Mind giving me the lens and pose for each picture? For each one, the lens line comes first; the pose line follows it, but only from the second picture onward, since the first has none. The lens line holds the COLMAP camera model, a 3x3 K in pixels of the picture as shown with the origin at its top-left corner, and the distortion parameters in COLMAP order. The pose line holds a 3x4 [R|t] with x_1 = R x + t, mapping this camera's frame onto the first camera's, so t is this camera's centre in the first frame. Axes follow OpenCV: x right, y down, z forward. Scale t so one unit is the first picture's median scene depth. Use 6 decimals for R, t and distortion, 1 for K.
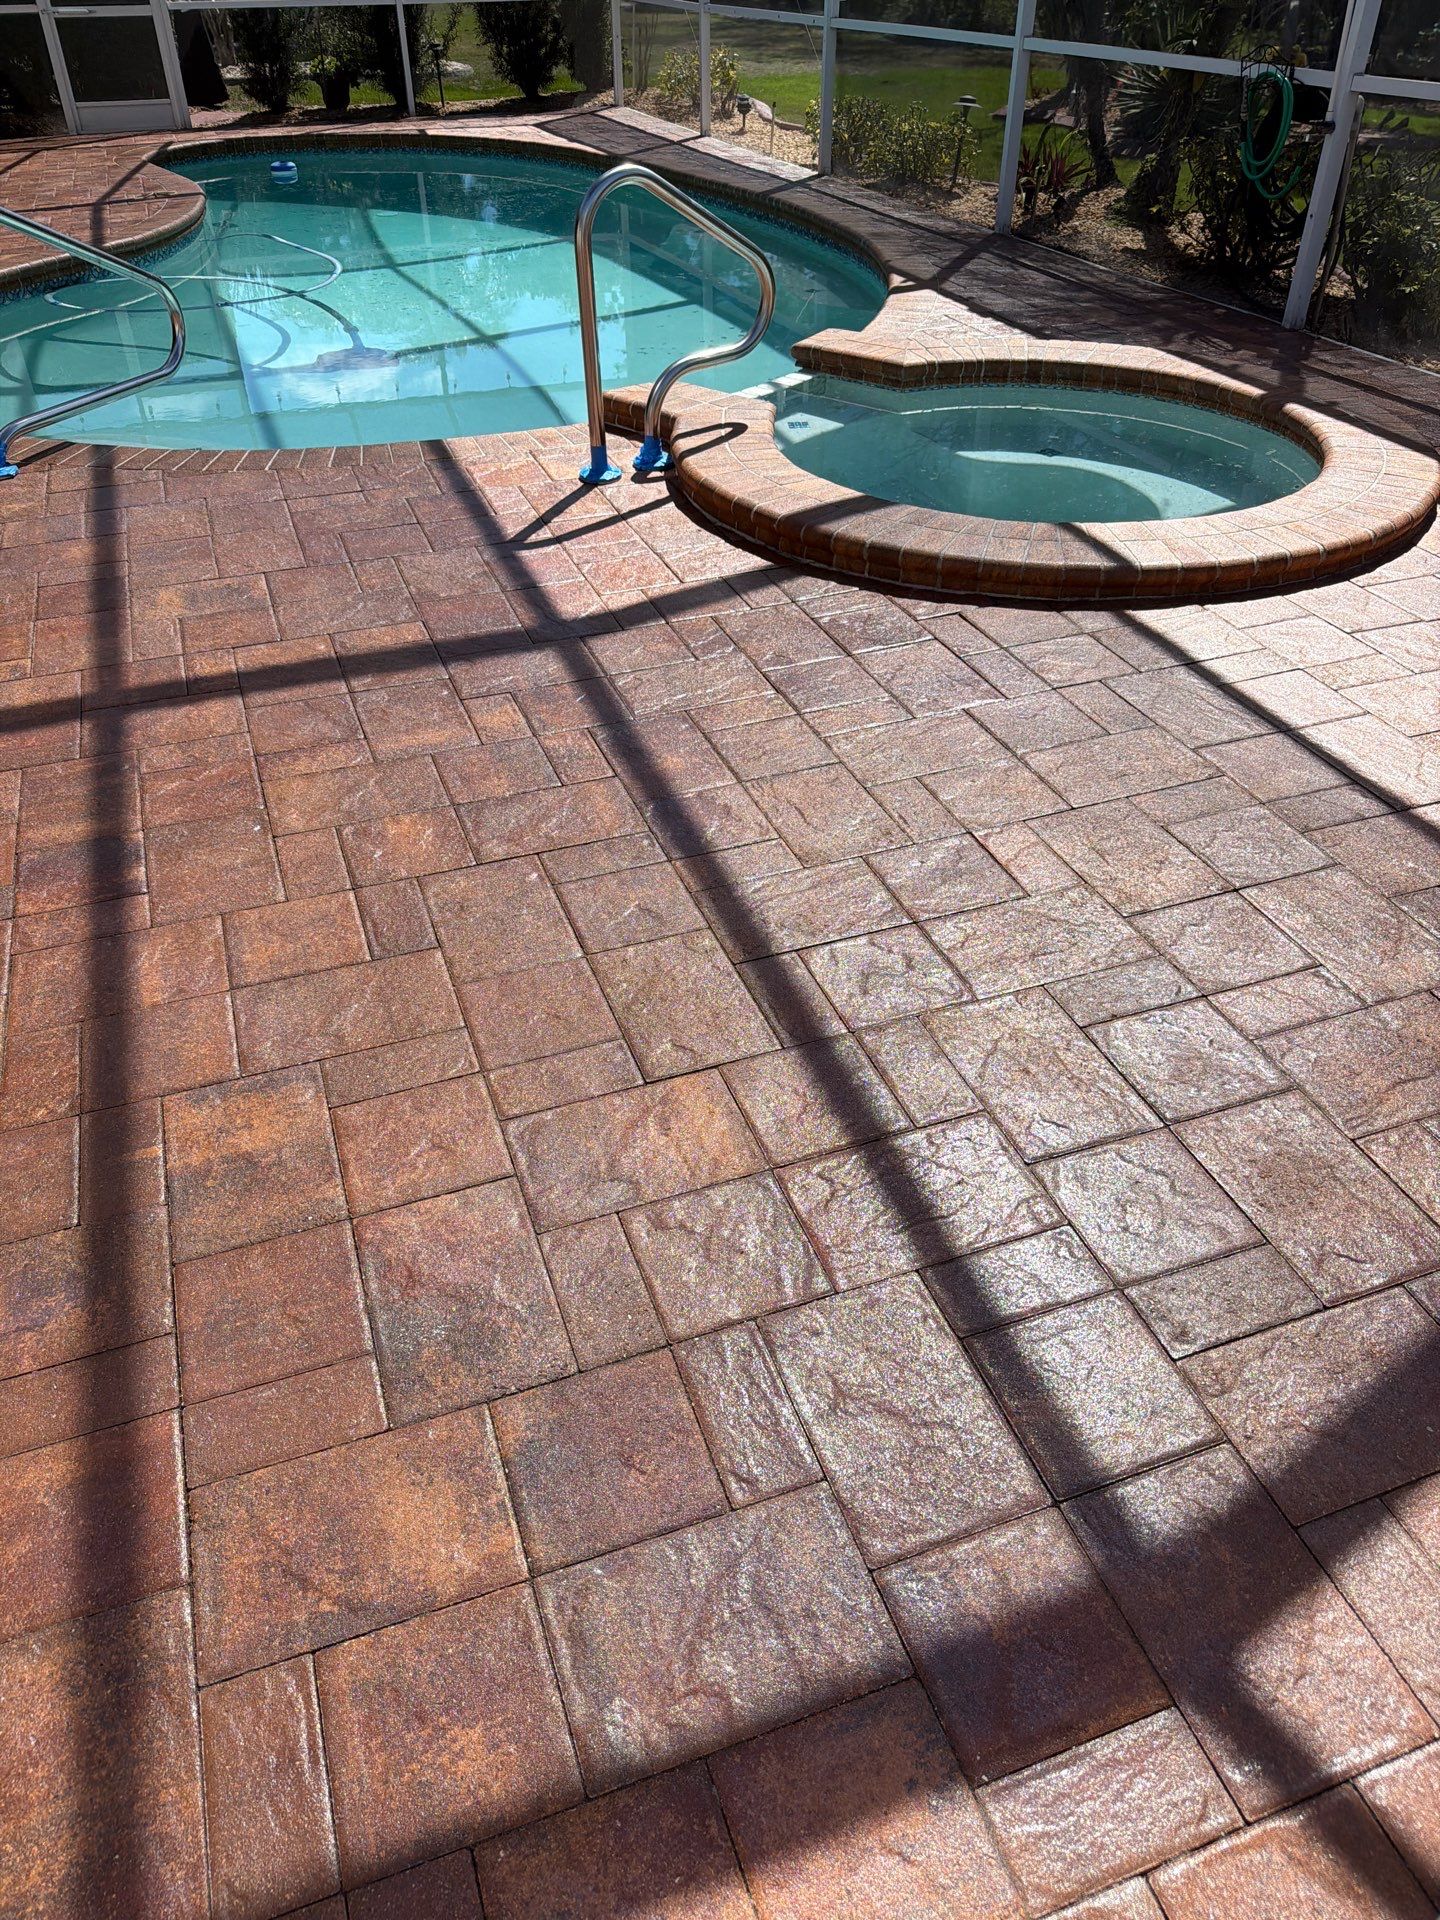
lens RADIAL K [[1347.8, 0, 722.3], [0, 1347.8, 962.7], [0, 0, 1]] dist [0.005579, 0.001108]
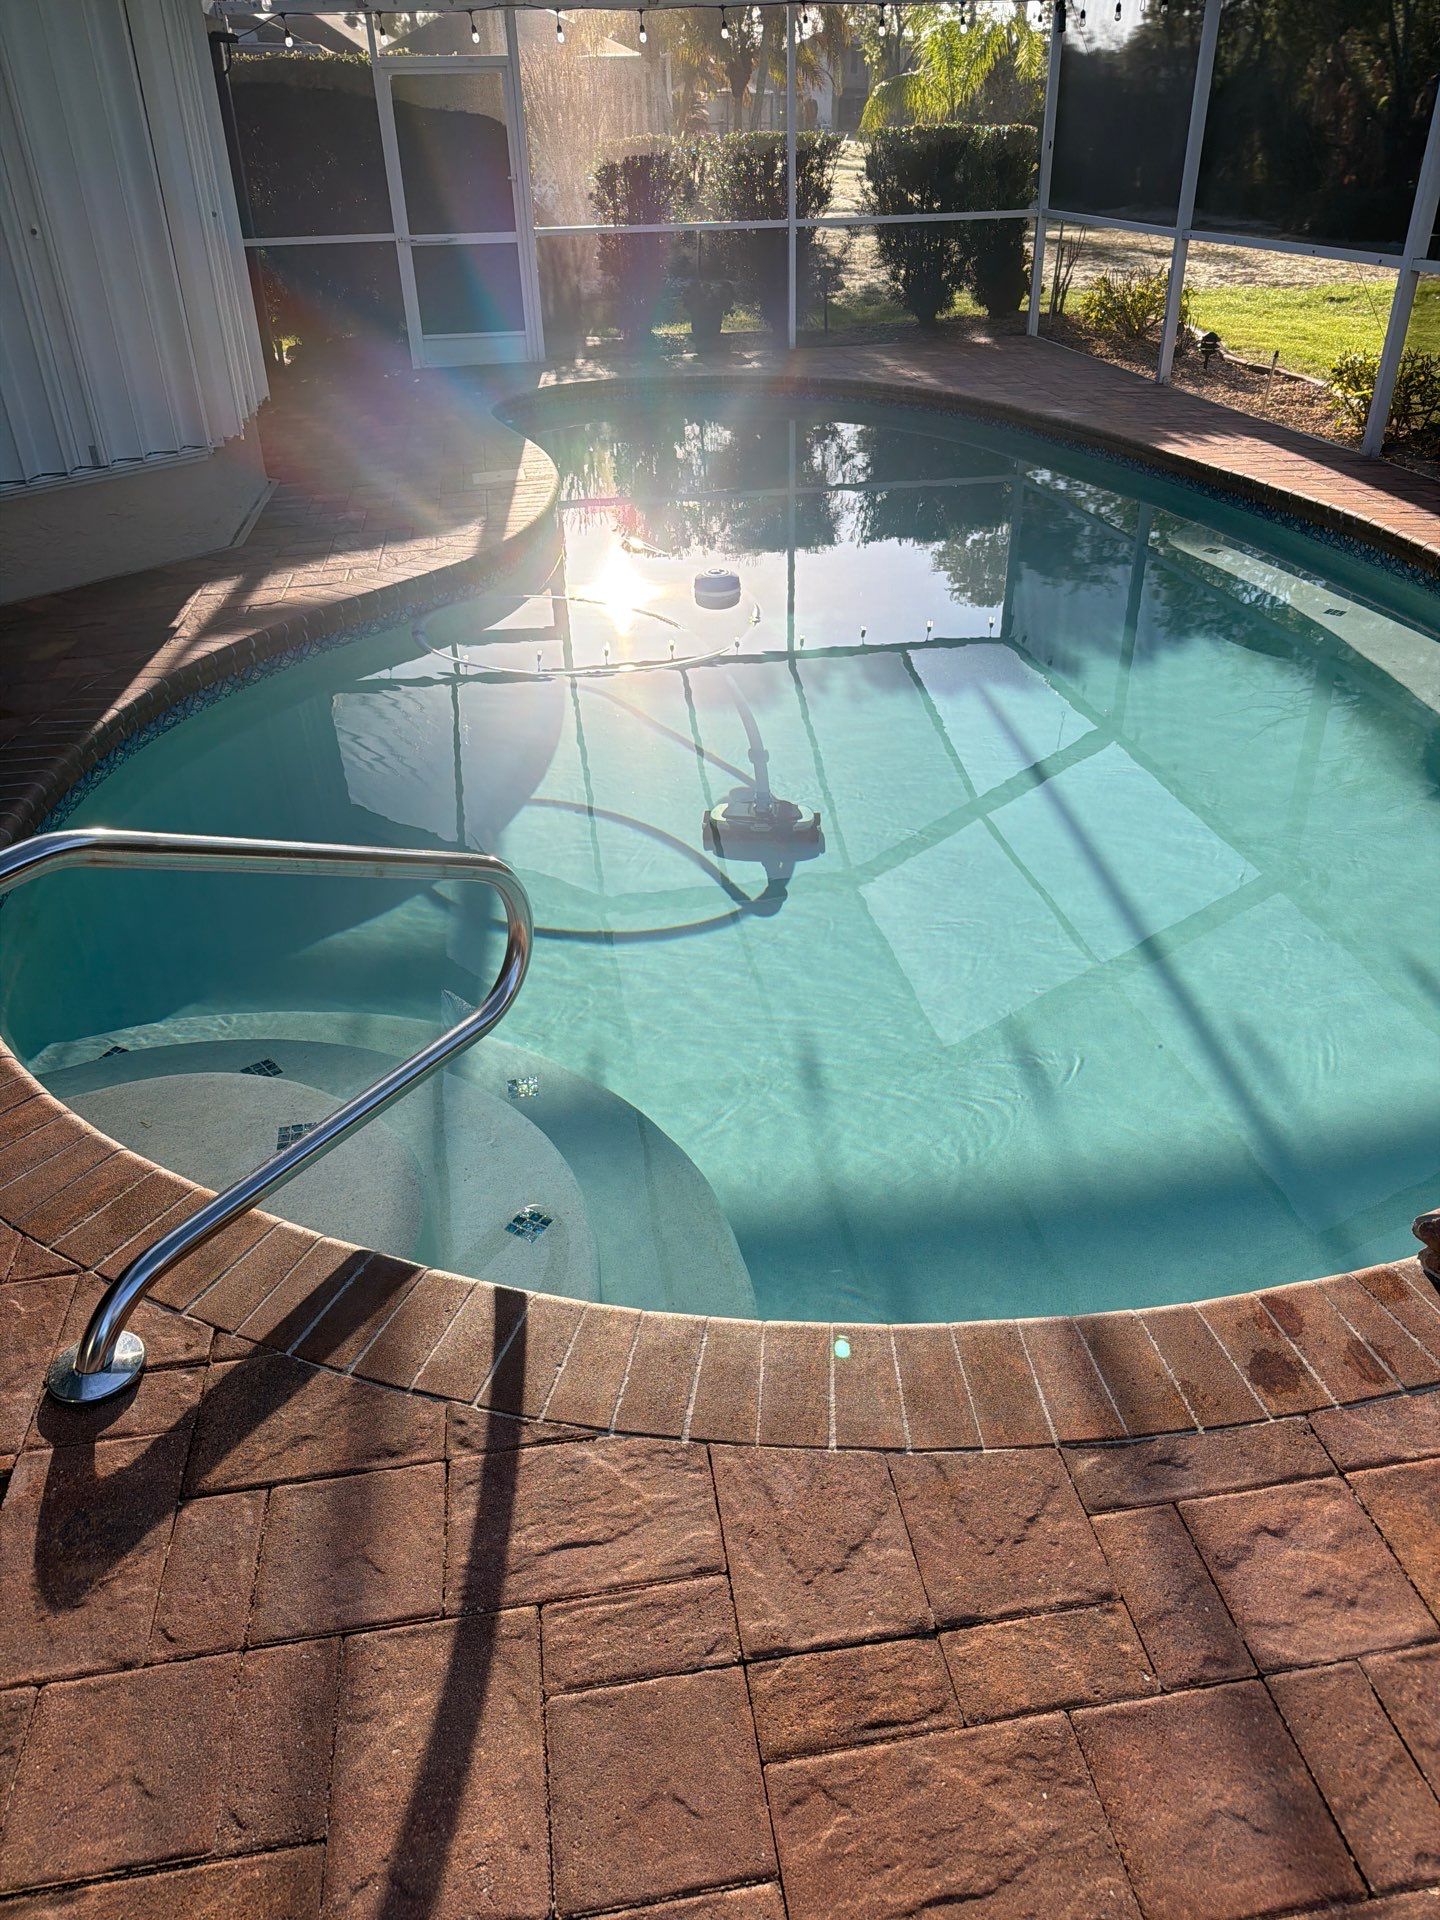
lens RADIAL K [[1368.3, 0, 720.5], [0, 1368.3, 946.6], [0, 0, 1]] dist [0.047524, -0.058207]
pose [[0.980058, 0.087440, -0.178441, -0.107228], [-0.107437, 0.988582, -0.105651, -0.195401], [0.167165, 0.122716, 0.978262, 0.231538]]
